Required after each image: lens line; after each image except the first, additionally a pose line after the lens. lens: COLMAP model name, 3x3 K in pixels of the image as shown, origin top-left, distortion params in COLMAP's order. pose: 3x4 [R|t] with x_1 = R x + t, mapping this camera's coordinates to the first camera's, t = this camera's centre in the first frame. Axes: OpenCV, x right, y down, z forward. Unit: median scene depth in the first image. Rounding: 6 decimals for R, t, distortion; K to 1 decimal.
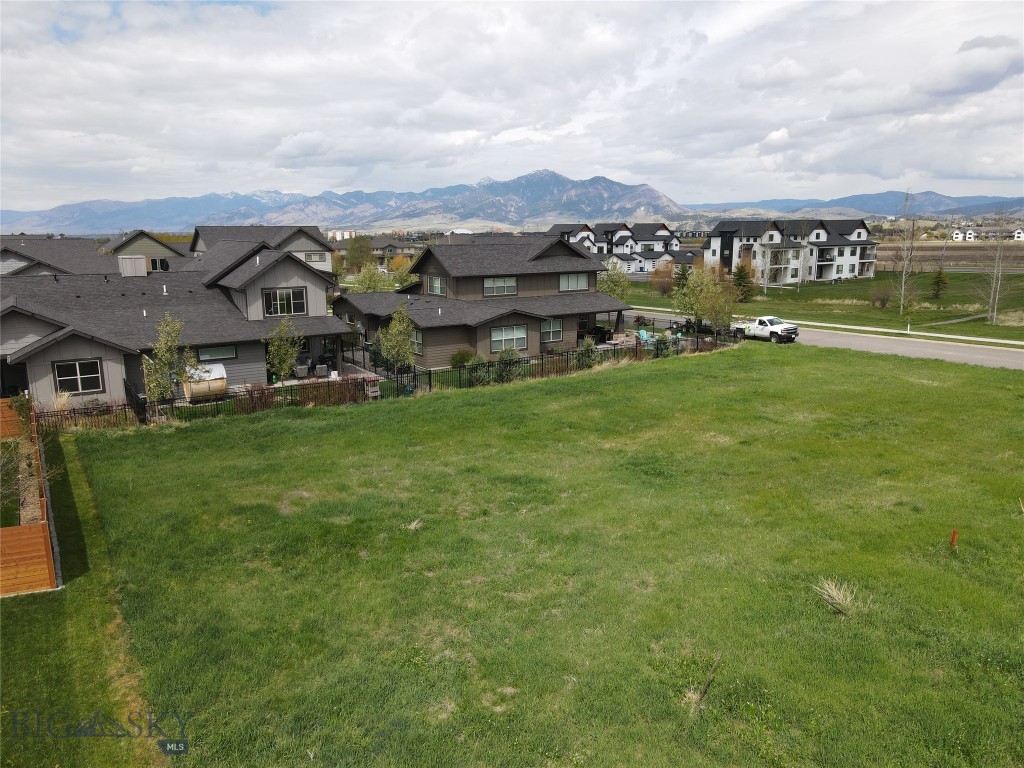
lens RADIAL K [[748.8, 0, 514.8], [0, 748.8, 381.8], [0, 0, 1]] dist [-0.004546, 0.050461]
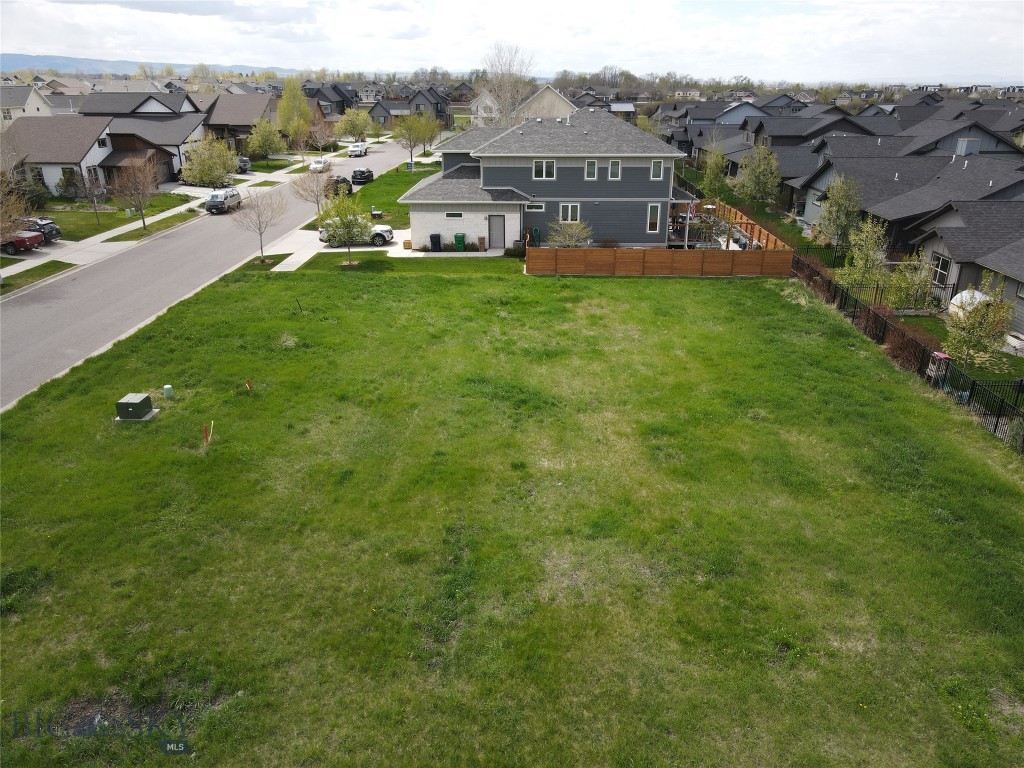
lens RADIAL K [[748.8, 0, 514.8], [0, 748.8, 381.8], [0, 0, 1]] dist [-0.004546, 0.050461]
pose [[-0.573689, 0.311252, -0.757630, 0.440294], [-0.161638, 0.863773, 0.477252, -0.186472], [0.802966, 0.396256, -0.445227, 0.653229]]
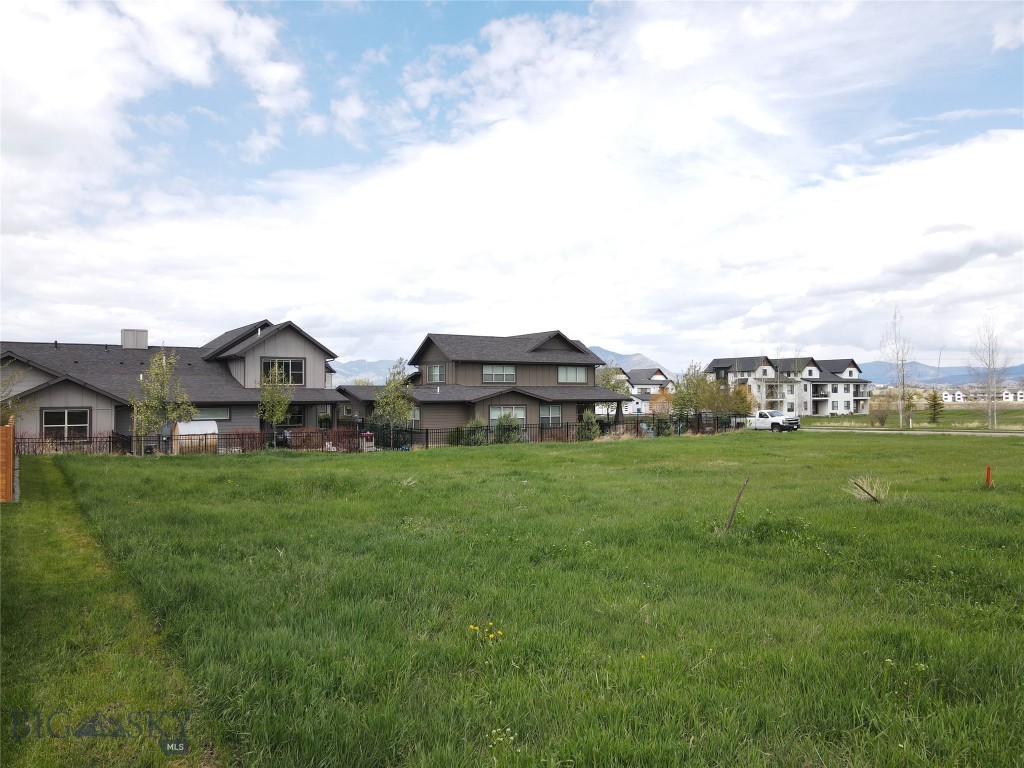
lens RADIAL K [[748.8, 0, 514.8], [0, 748.8, 381.8], [0, 0, 1]] dist [-0.004546, 0.050461]
pose [[0.999996, 0.001232, 0.002494, -0.000865], [-0.000658, 0.975876, -0.218325, 0.093355], [-0.002703, 0.218322, 0.975873, 0.021925]]
